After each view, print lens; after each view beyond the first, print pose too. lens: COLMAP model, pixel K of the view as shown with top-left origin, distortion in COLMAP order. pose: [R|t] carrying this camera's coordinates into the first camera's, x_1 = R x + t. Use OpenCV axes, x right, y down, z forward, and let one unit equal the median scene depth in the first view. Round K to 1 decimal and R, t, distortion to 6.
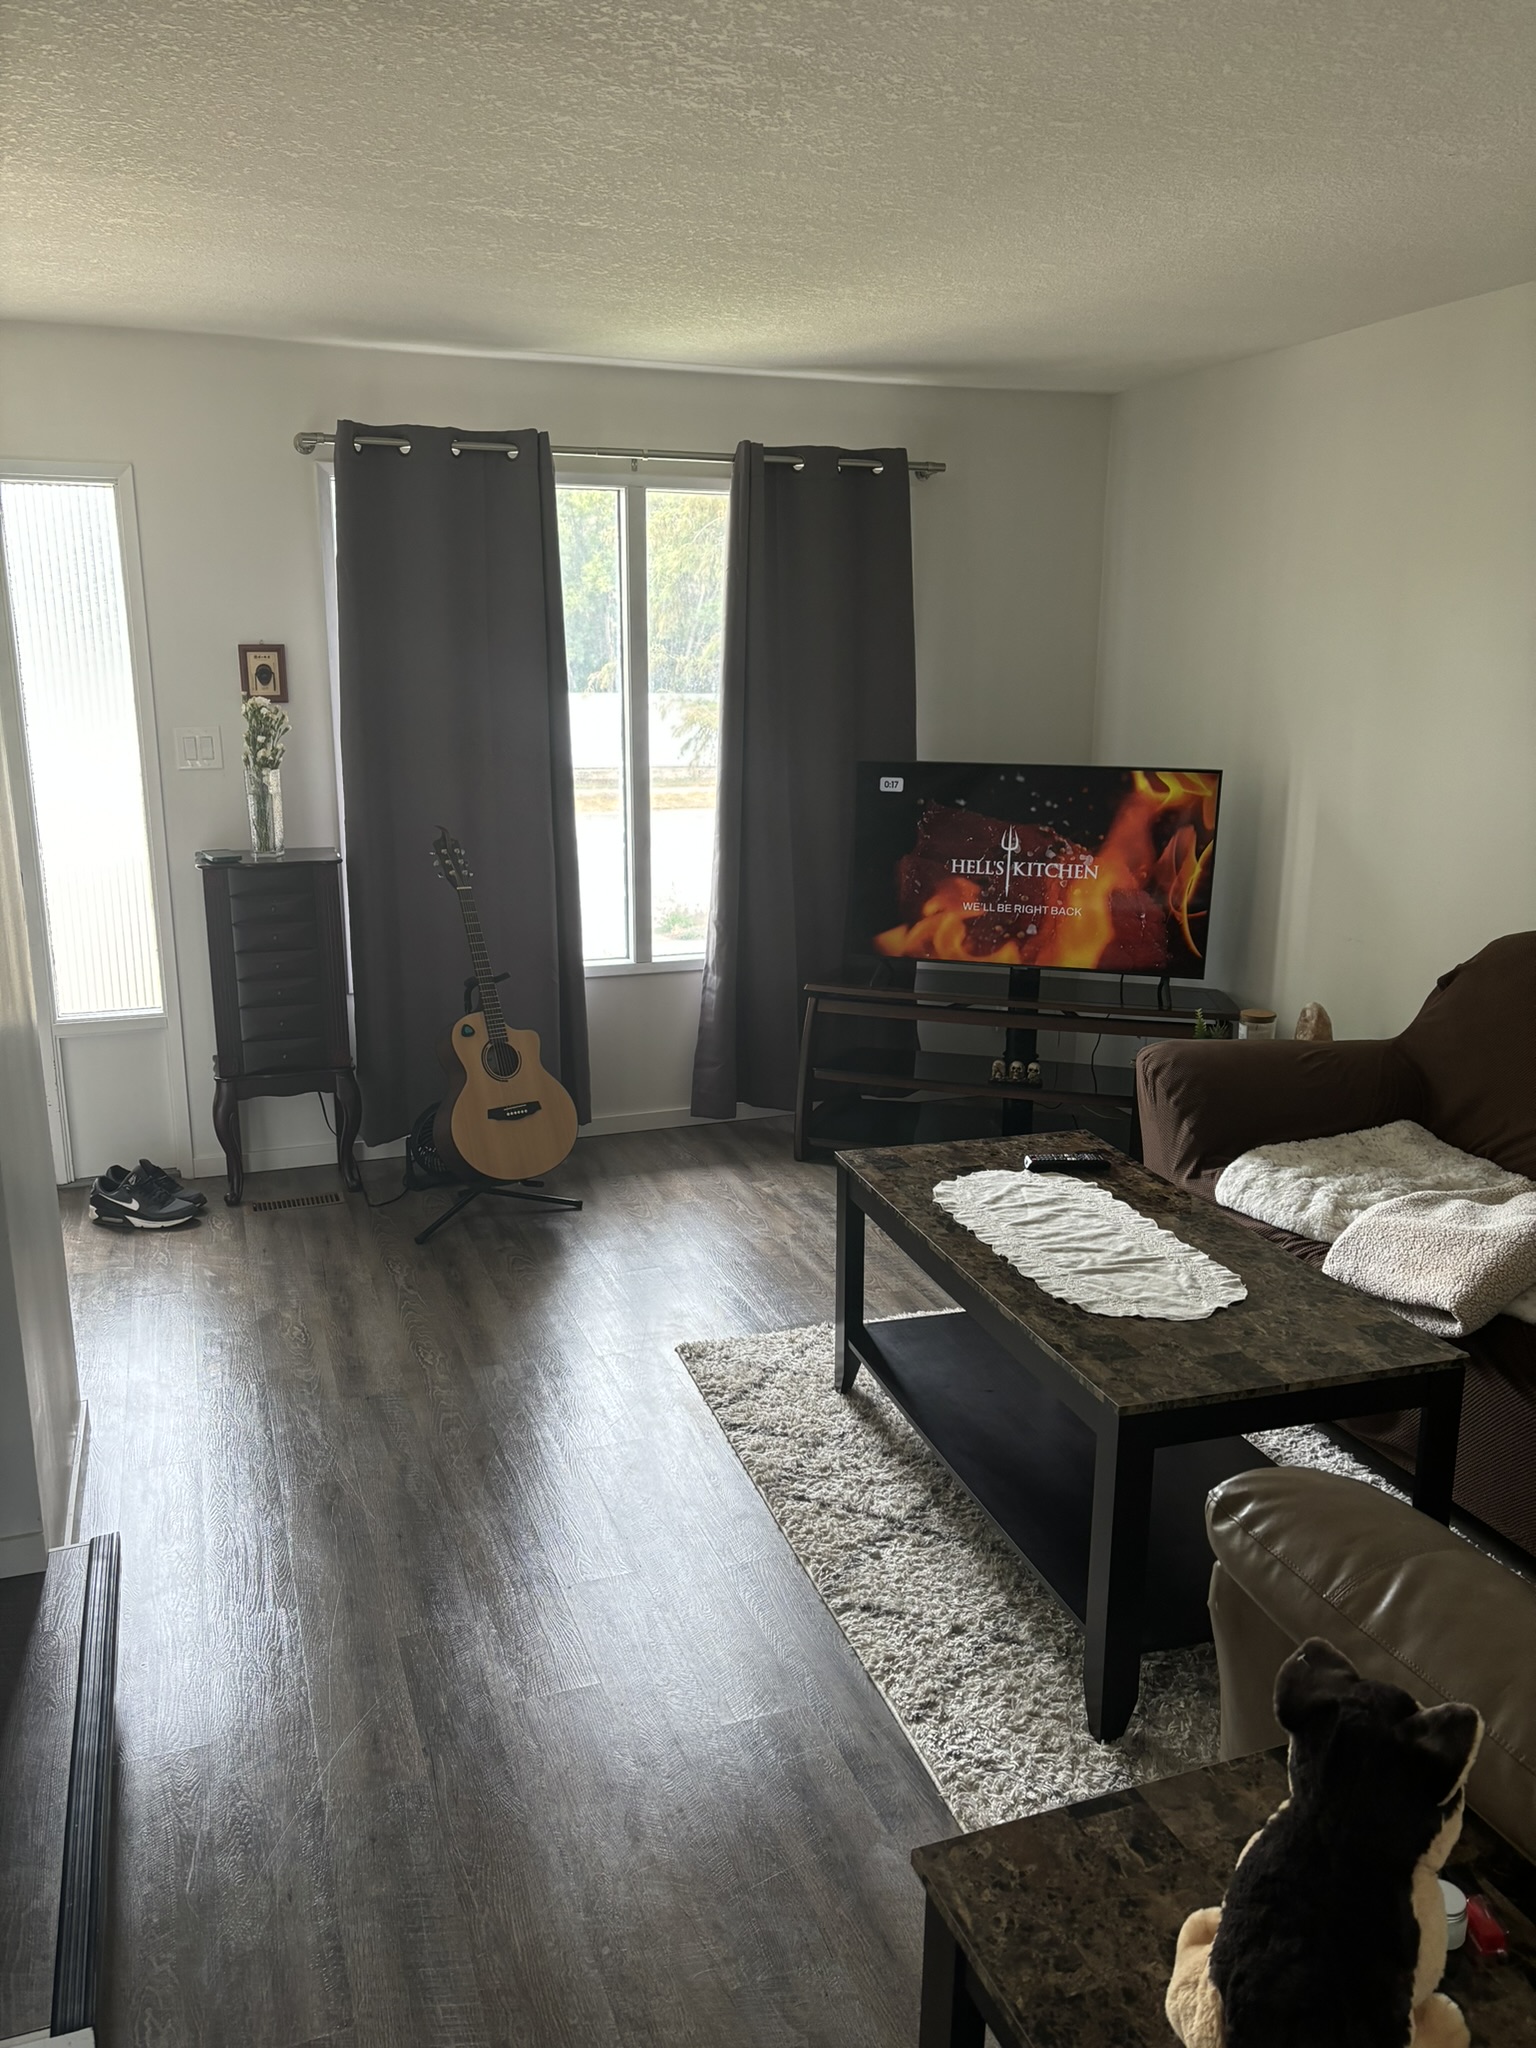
lens RADIAL K [[1544.5, 0, 765.7], [0, 1544.5, 1025.4], [0, 0, 1]] dist [0.047659, -0.039171]
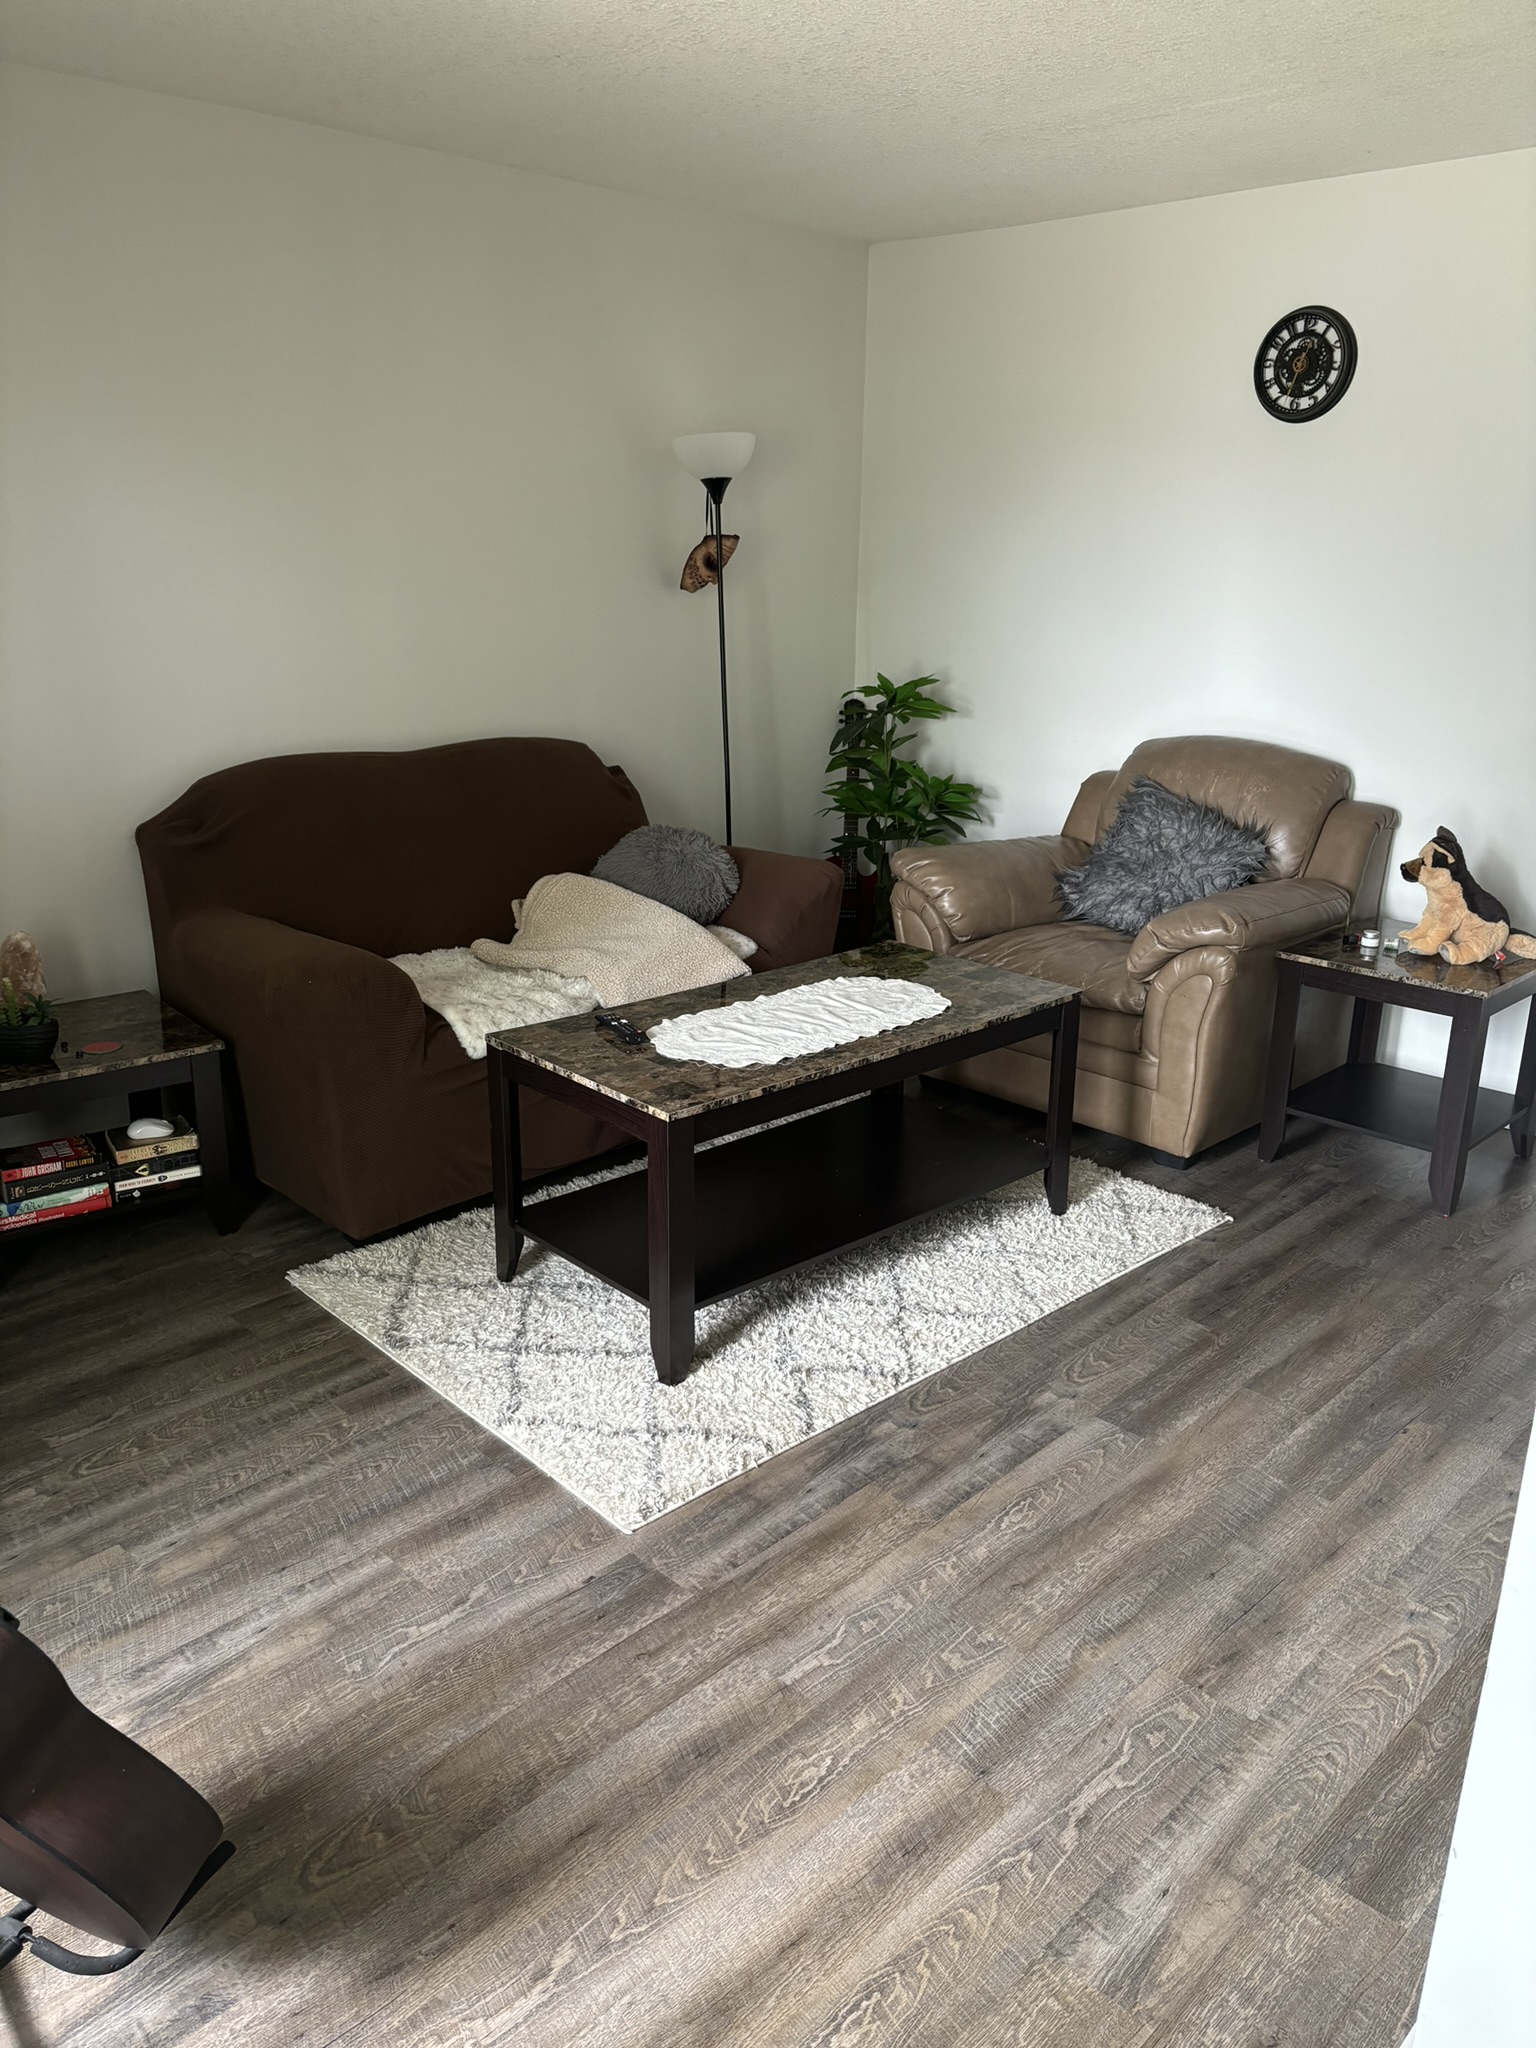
lens RADIAL K [[1544.5, 0, 770.8], [0, 1544.5, 1022.6], [0, 0, 1]] dist [0.047659, -0.039171]
pose [[-0.452437, -0.261002, 0.852748, -0.714812], [0.191544, 0.905456, 0.378761, -0.280216], [-0.870983, 0.334704, -0.359668, 1.331840]]
